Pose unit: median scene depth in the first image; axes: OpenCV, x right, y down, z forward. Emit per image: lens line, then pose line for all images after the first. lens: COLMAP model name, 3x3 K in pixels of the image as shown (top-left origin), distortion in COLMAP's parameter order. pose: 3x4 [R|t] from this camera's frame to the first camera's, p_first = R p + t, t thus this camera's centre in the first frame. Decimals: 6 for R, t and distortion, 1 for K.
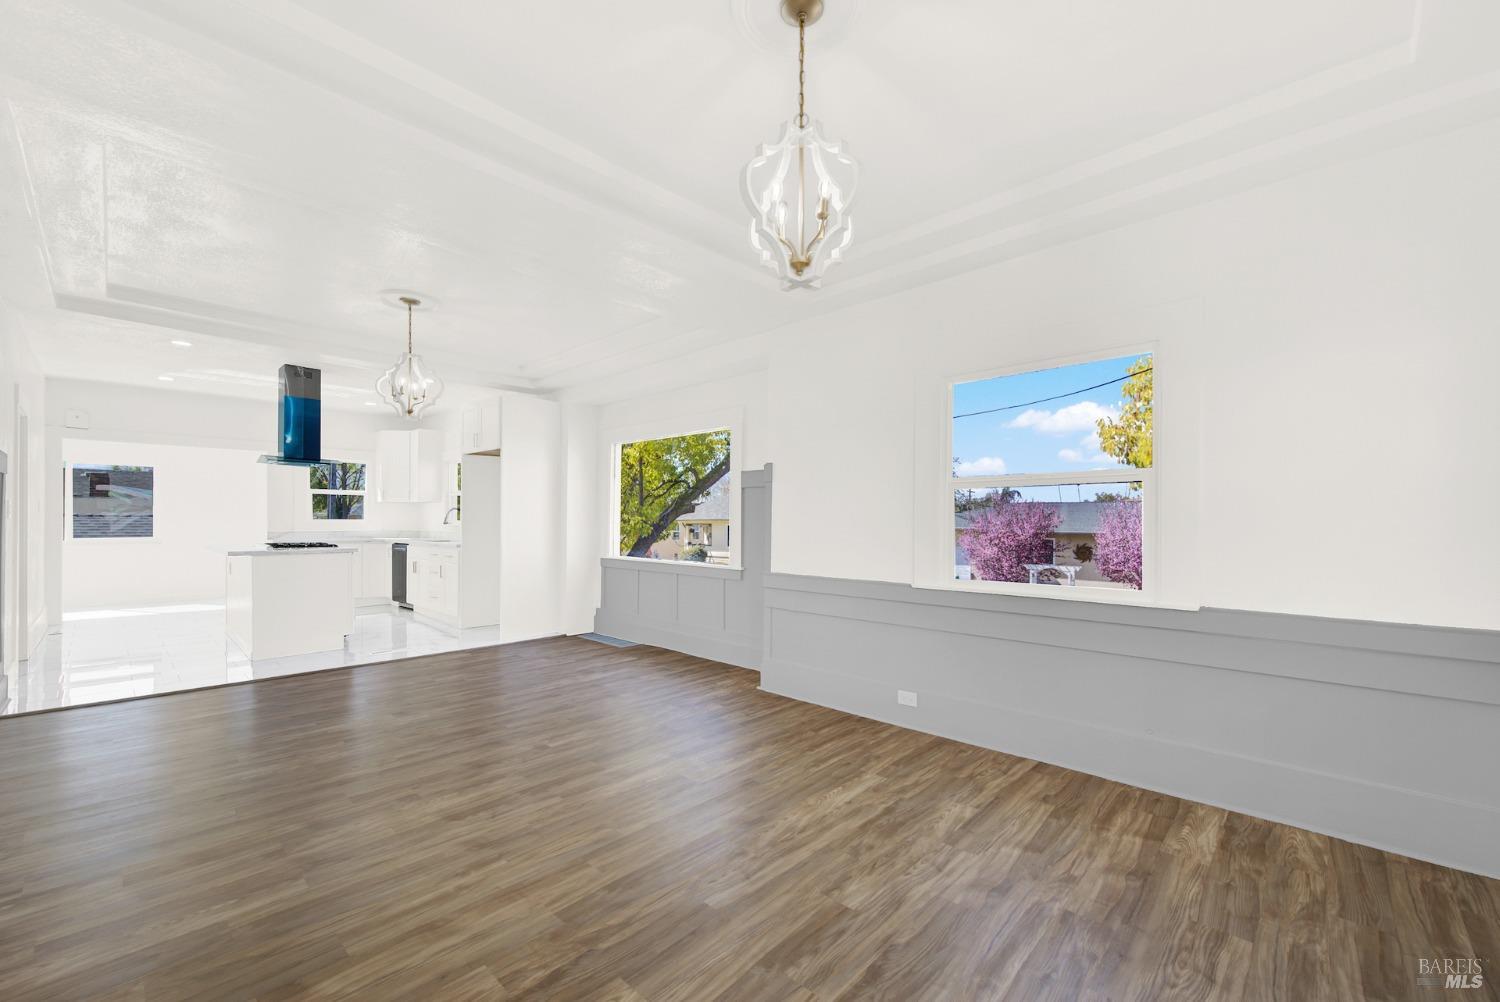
lens RADIAL K [[606.8, 0, 724.2], [0, 606.8, 527.1], [0, 0, 1]] dist [0.019683, -0.000181]
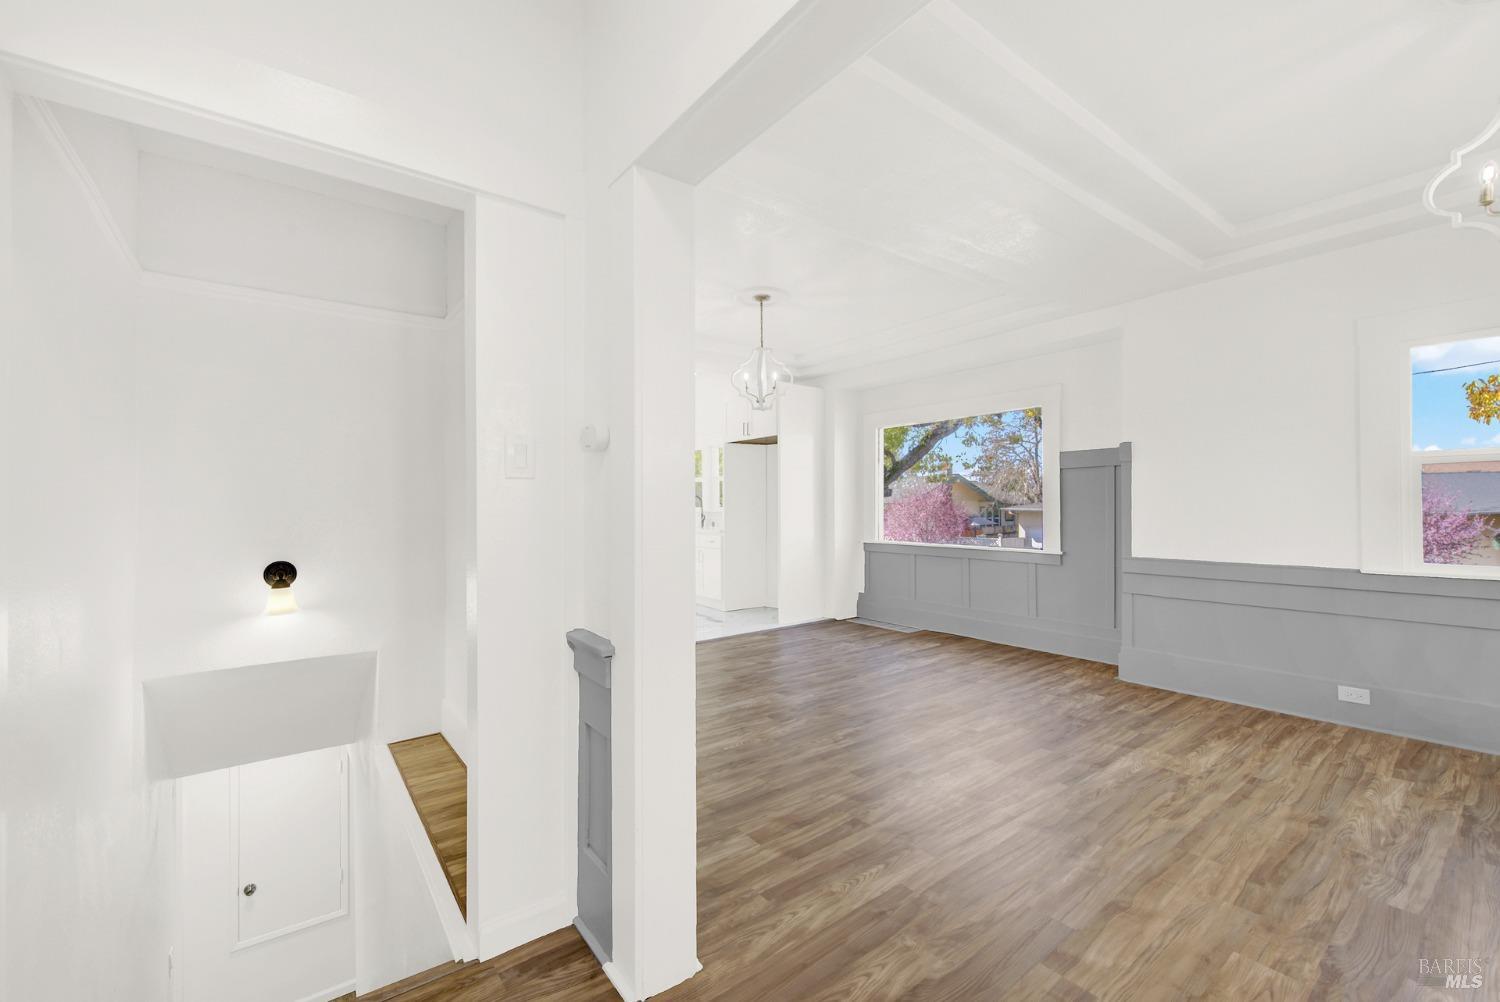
lens RADIAL K [[613.2, 0, 751.7], [0, 613.2, 510.8], [0, 0, 1]] dist [0.013401, -0.004882]
pose [[0.989358, -0.012551, -0.144960, -0.364023], [0.012600, 0.999920, -0.000578, -0.004787], [0.144955, -0.001254, 0.989437, -0.039490]]
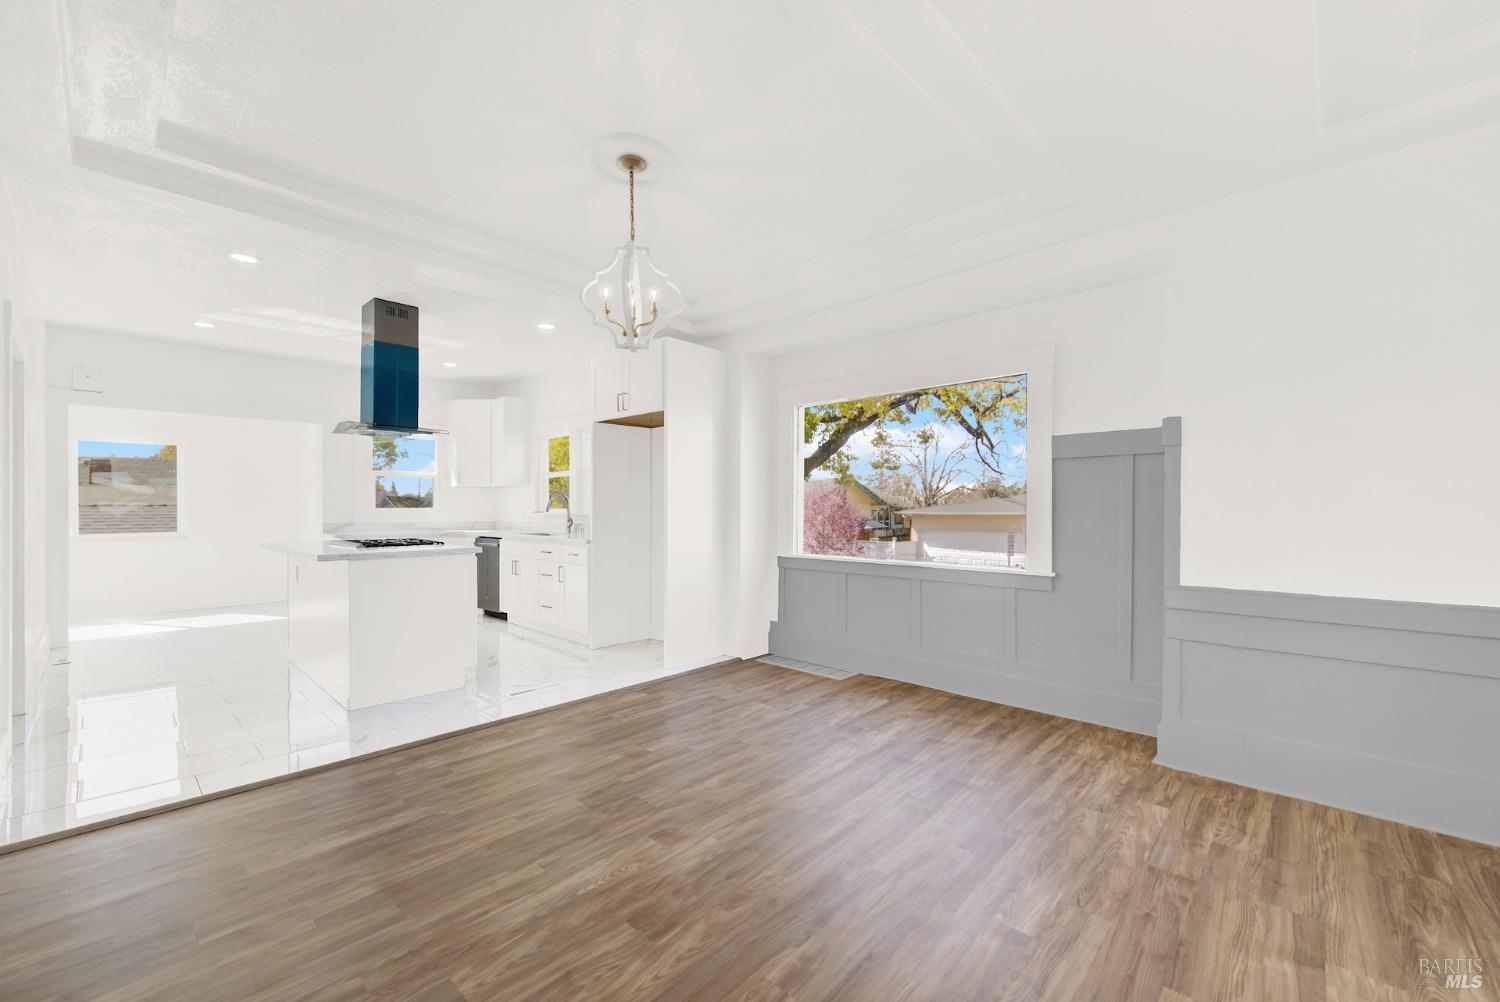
lens RADIAL K [[613.2, 0, 751.7], [0, 613.2, 510.8], [0, 0, 1]] dist [0.013401, -0.004882]
pose [[0.999663, -0.007455, 0.024871, -0.388482], [0.007526, 0.999968, -0.002745, -0.006777], [-0.024850, 0.002931, 0.999687, 0.345016]]
